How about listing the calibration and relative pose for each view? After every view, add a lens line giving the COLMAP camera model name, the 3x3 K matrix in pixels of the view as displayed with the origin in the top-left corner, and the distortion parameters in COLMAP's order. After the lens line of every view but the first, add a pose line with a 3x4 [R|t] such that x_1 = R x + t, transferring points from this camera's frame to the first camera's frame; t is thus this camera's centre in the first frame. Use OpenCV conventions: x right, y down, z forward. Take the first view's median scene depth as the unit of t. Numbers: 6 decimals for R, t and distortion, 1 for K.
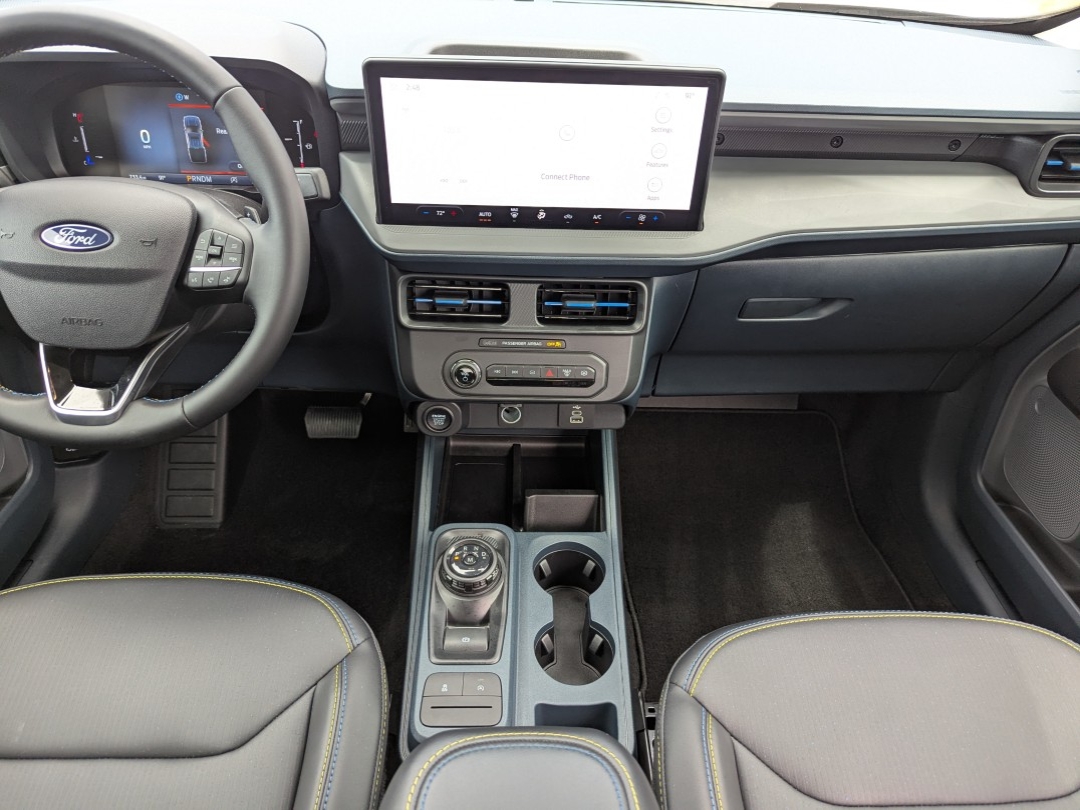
lens RADIAL K [[758.2, 0, 546.2], [0, 758.2, 396.7], [0, 0, 1]] dist [0.035449, -0.041095]
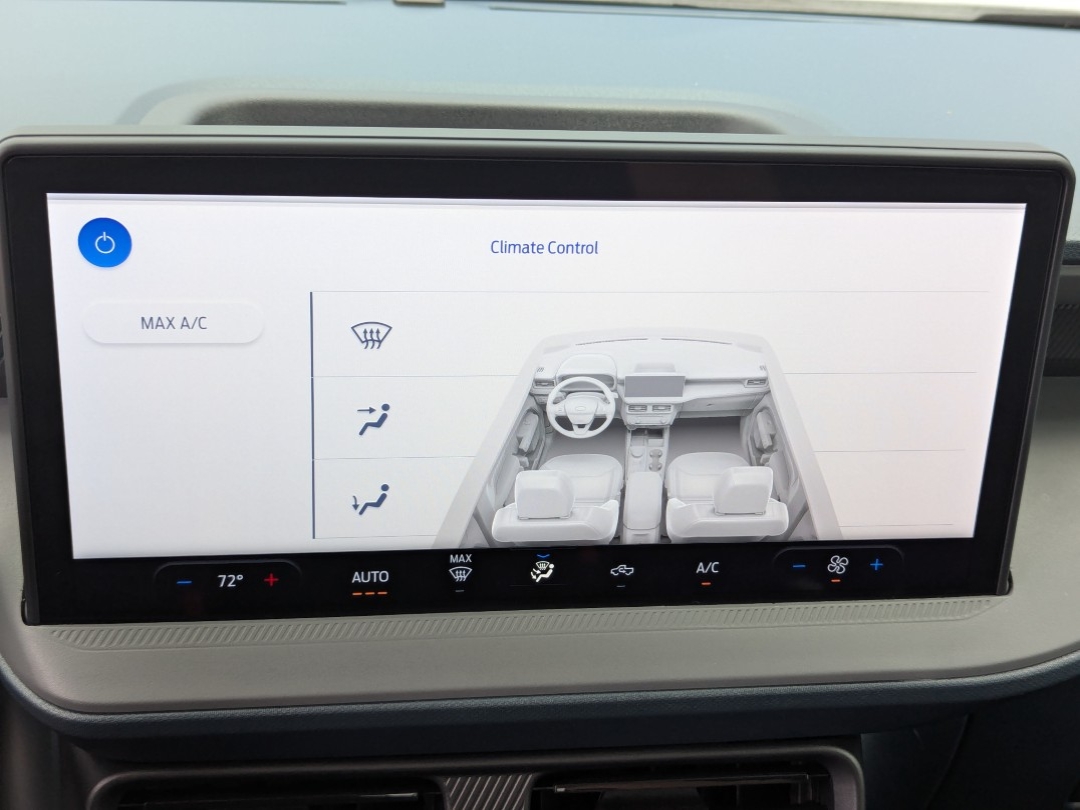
lens RADIAL K [[1553.8, 0, 569.9], [0, 1553.8, 395.4], [0, 0, 1]] dist [0.030283, 0.000000]
pose [[0.993593, -0.031284, 0.108599, -0.063092], [0.058100, 0.965612, -0.253411, -0.136685], [-0.096937, 0.258097, 0.961243, 0.321876]]
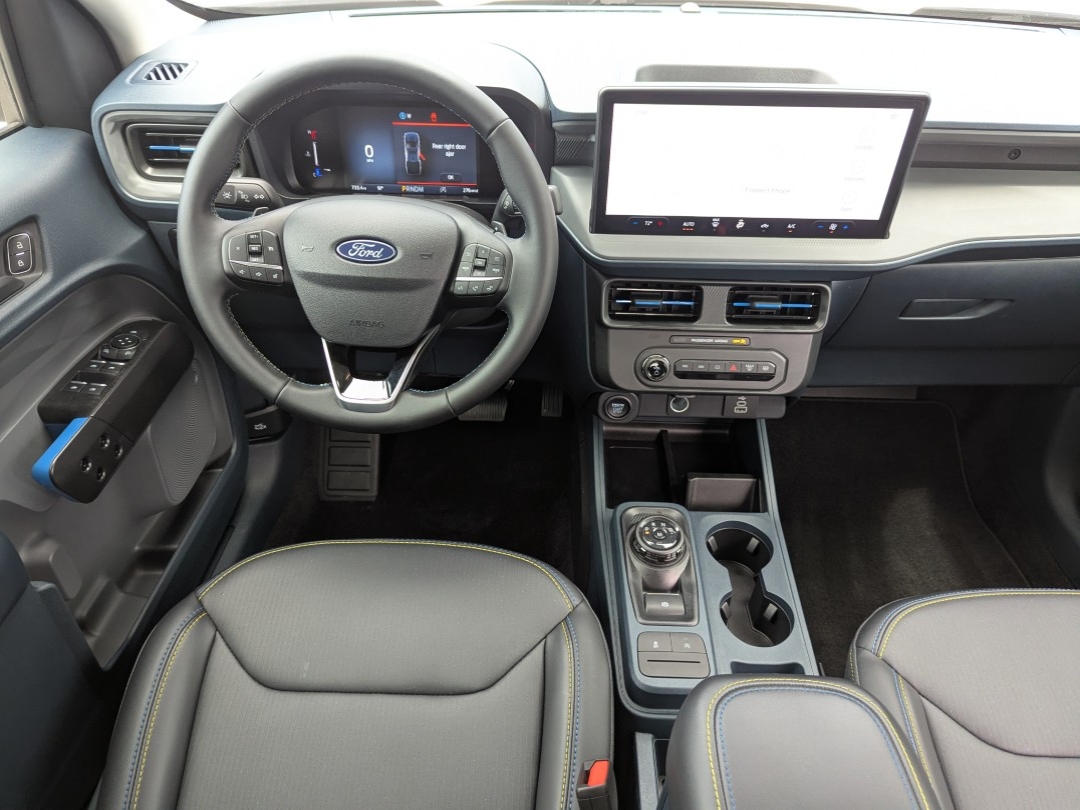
lens RADIAL K [[758.2, 0, 533.0], [0, 758.2, 411.2], [0, 0, 1]] dist [0.035449, -0.041095]
pose [[0.998426, 0.013795, -0.054363, -0.234387], [-0.011223, 0.998816, 0.047330, -0.018181], [0.054951, -0.046646, 0.997399, -0.121612]]
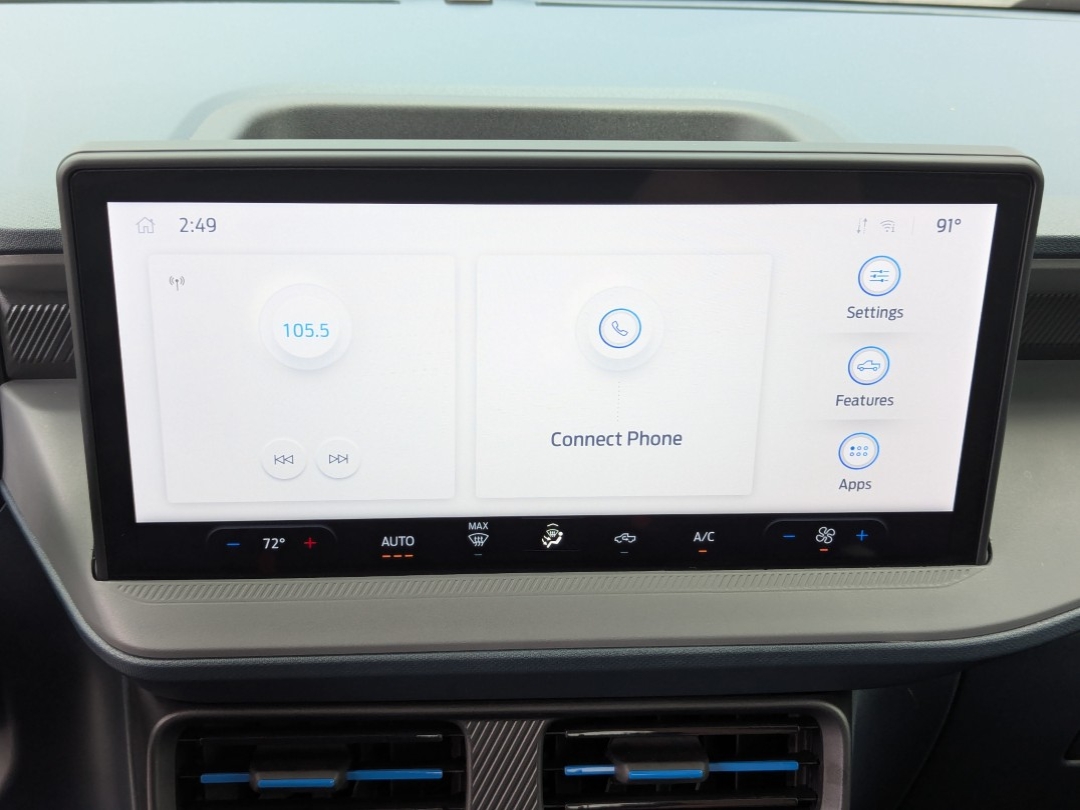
lens RADIAL K [[1553.8, 0, 564.0], [0, 1553.8, 404.1], [0, 0, 1]] dist [0.030283, 0.000000]
pose [[0.998860, -0.028605, 0.038204, -0.026521], [0.036552, 0.973213, -0.226980, -0.127959], [-0.030688, 0.228117, 0.973150, 0.252288]]
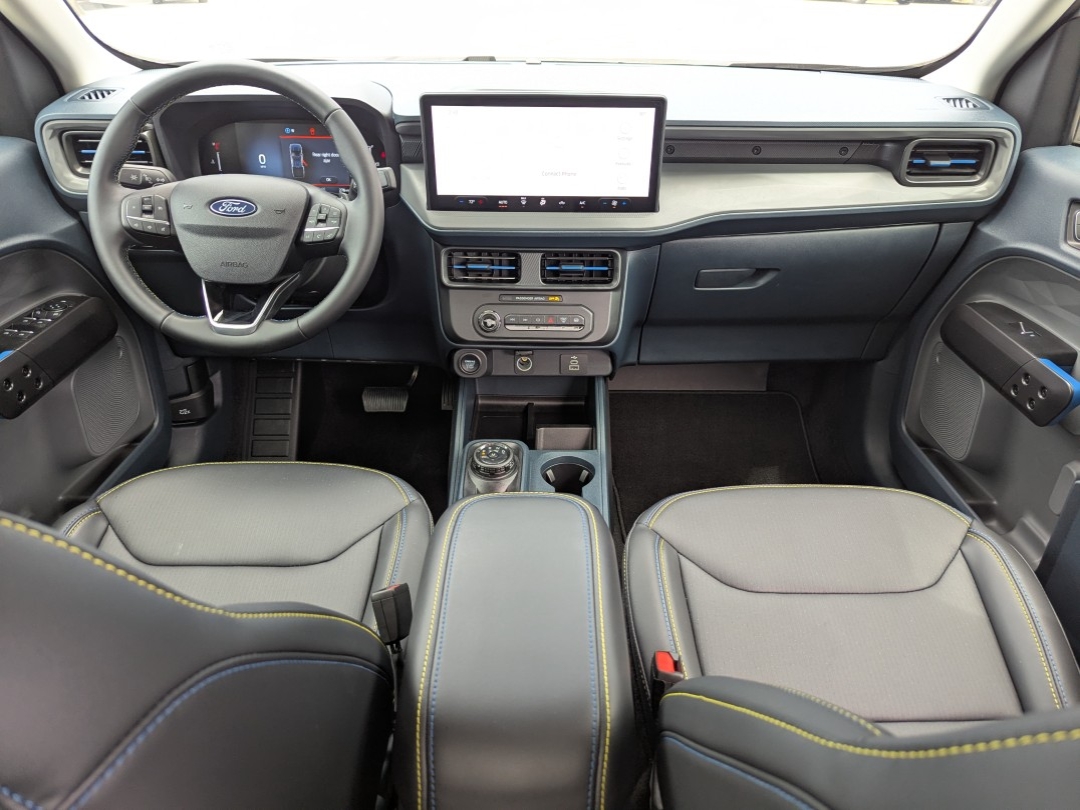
lens RADIAL K [[758.2, 0, 548.4], [0, 758.2, 414.2], [0, 0, 1]] dist [0.035449, -0.041095]
pose [[0.999343, -0.009704, -0.034934, 0.047827], [0.006768, 0.996511, -0.083189, 0.262116], [0.035619, 0.082898, 0.995921, -0.360114]]
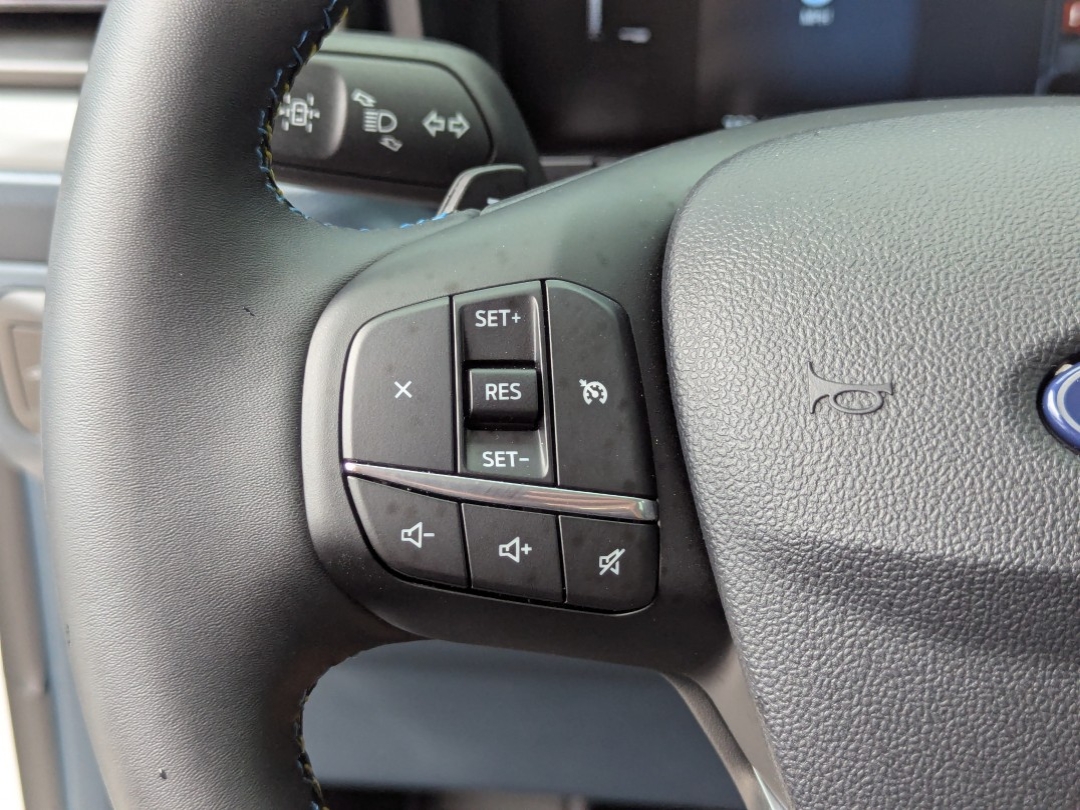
lens RADIAL K [[1482.6, 0, 550.5], [0, 1482.6, 400.3], [0, 0, 1]] dist [0.085593, 0.000000]
pose [[0.989970, 0.016375, -0.140324, -0.575726], [-0.033832, 0.991837, -0.122941, -0.131350], [0.137165, 0.126456, 0.982443, 0.513287]]
